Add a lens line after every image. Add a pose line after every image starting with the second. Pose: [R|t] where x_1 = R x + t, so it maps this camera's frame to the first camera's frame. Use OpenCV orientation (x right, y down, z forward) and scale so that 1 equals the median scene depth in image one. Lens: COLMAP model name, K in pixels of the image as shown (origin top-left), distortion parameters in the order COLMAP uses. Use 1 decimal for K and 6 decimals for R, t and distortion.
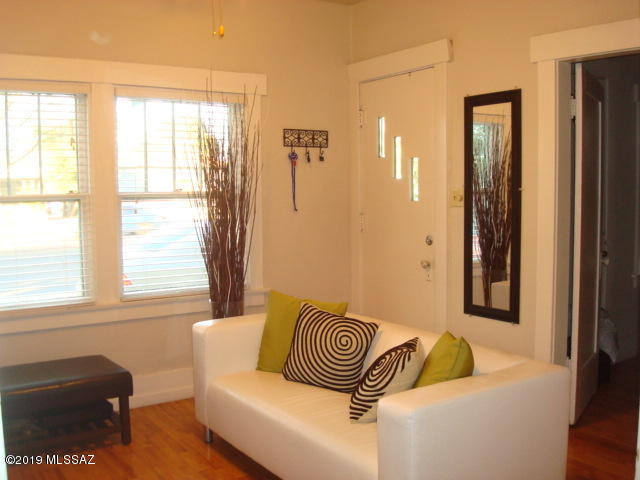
lens RADIAL K [[689.2, 0, 320.0], [0, 689.2, 240.0], [0, 0, 1]] dist [-0.007945, -0.179210]
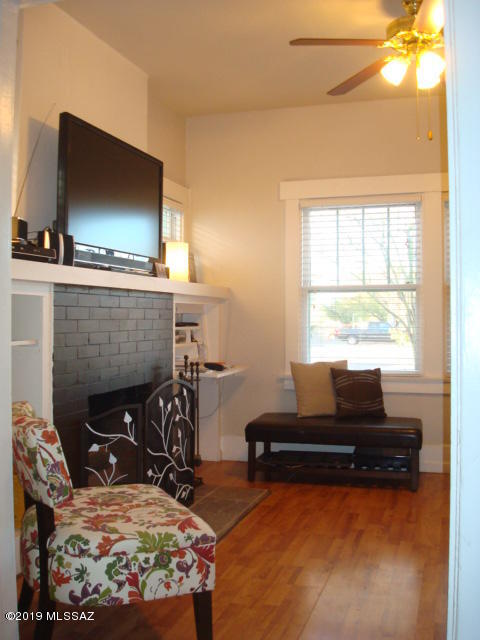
lens RADIAL K [[689.2, 0, 240.8], [0, 689.2, 296.3], [0, 0, 1]] dist [-0.007945, -0.179210]
pose [[0.649847, -0.009297, -0.760008, 0.369794], [-0.065088, 0.995571, -0.067832, 0.056609], [0.757273, 0.093548, 0.646364, -0.014837]]
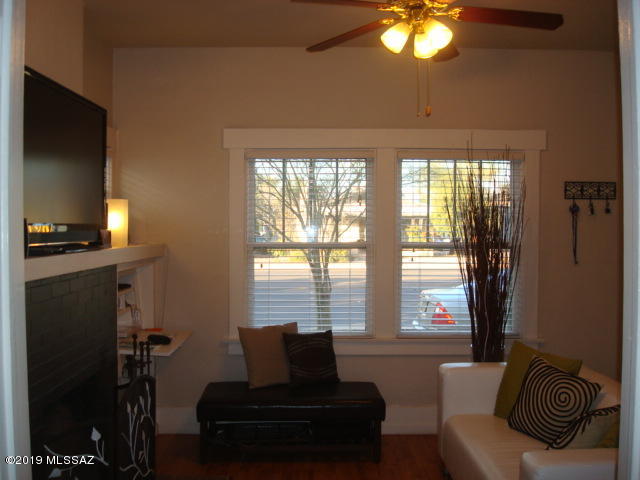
lens RADIAL K [[689.2, 0, 320.0], [0, 689.2, 240.0], [0, 0, 1]] dist [-0.007945, -0.179210]
pose [[0.845255, 0.023541, -0.533844, 0.212375], [-0.052665, 0.997835, -0.039385, -0.020615], [0.531761, 0.061405, 0.844665, -0.040036]]
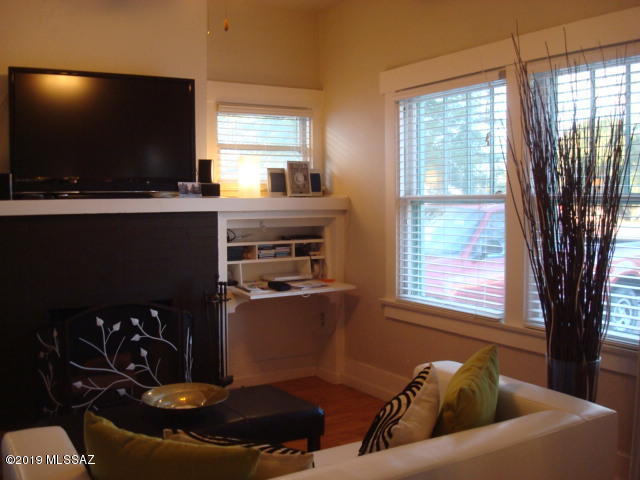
lens RADIAL K [[689.2, 0, 320.0], [0, 689.2, 240.0], [0, 0, 1]] dist [-0.007945, -0.179210]
pose [[-0.044766, 0.071686, -0.996422, 0.543013], [-0.061802, 0.995313, 0.074383, -0.060065], [0.997084, 0.064911, -0.040126, 0.816311]]
